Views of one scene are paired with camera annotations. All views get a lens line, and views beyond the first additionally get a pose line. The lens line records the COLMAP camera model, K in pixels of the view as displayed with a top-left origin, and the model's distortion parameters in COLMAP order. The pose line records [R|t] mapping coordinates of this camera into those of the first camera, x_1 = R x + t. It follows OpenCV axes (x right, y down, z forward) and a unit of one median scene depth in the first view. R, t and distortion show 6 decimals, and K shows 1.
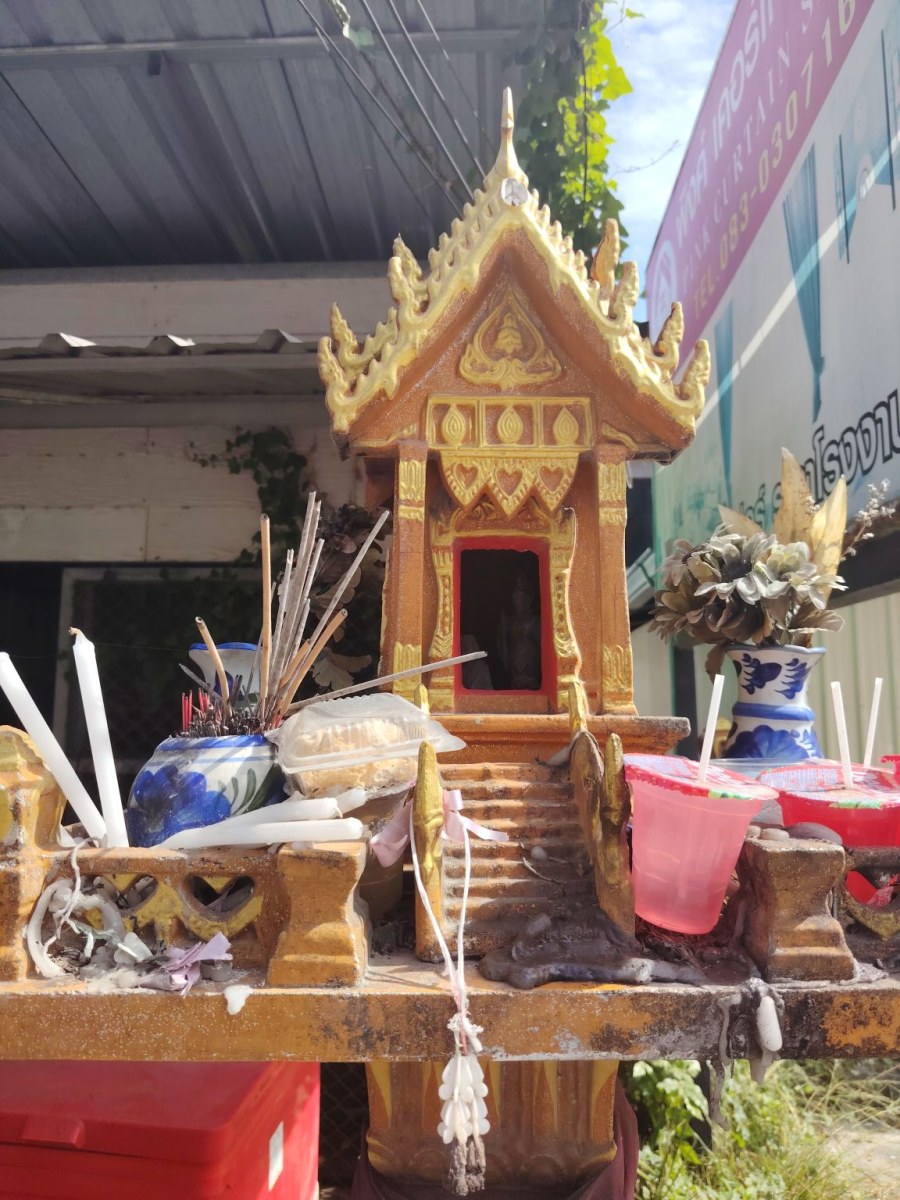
lens RADIAL K [[836.5, 0, 450.0], [0, 836.5, 600.0], [0, 0, 1]] dist [0.055928, -0.132928]
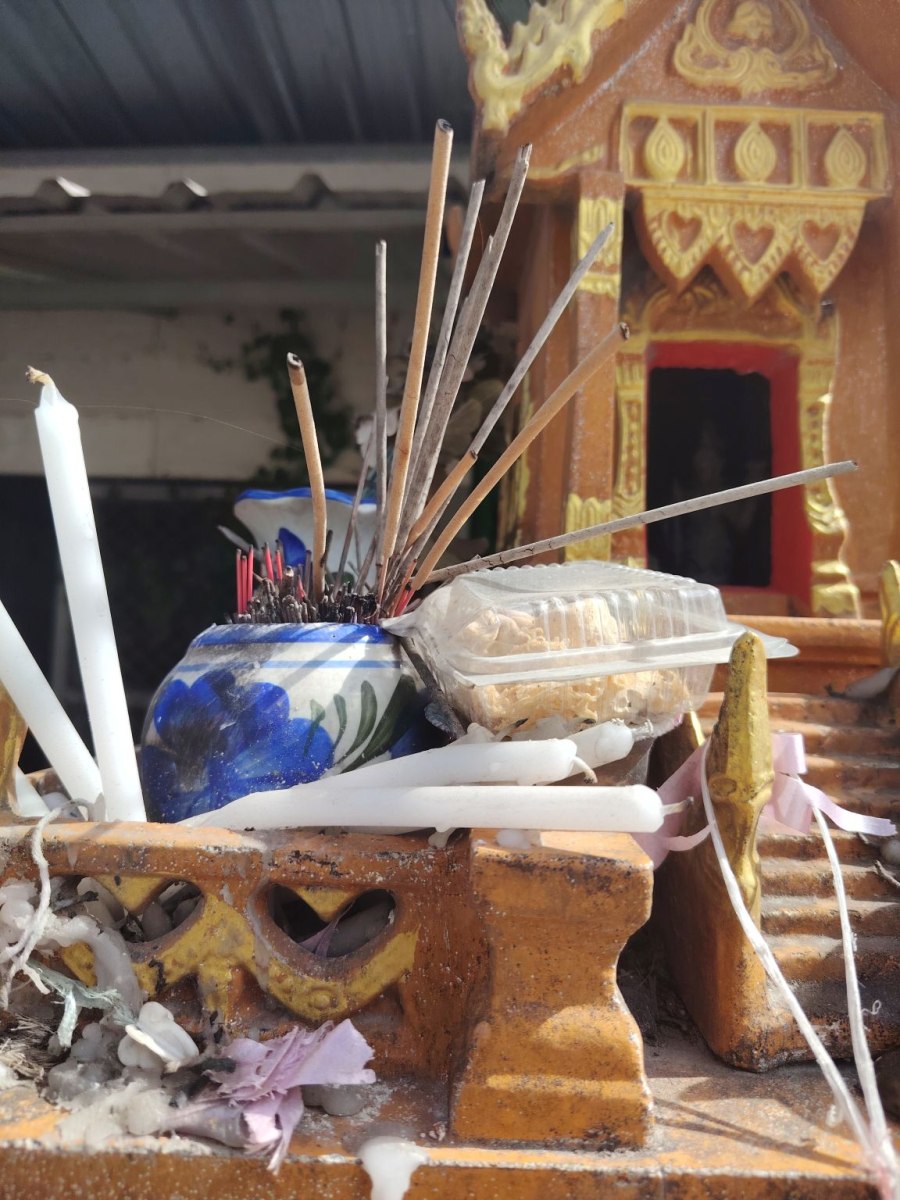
lens RADIAL K [[905.0, 0, 450.0], [0, 905.0, 600.0], [0, 0, 1]] dist [0.021079, -0.097324]
pose [[0.999163, 0.029052, -0.028810, -0.170736], [-0.026867, 0.996930, 0.073542, 0.105641], [0.030858, -0.072706, 0.996876, 0.430268]]
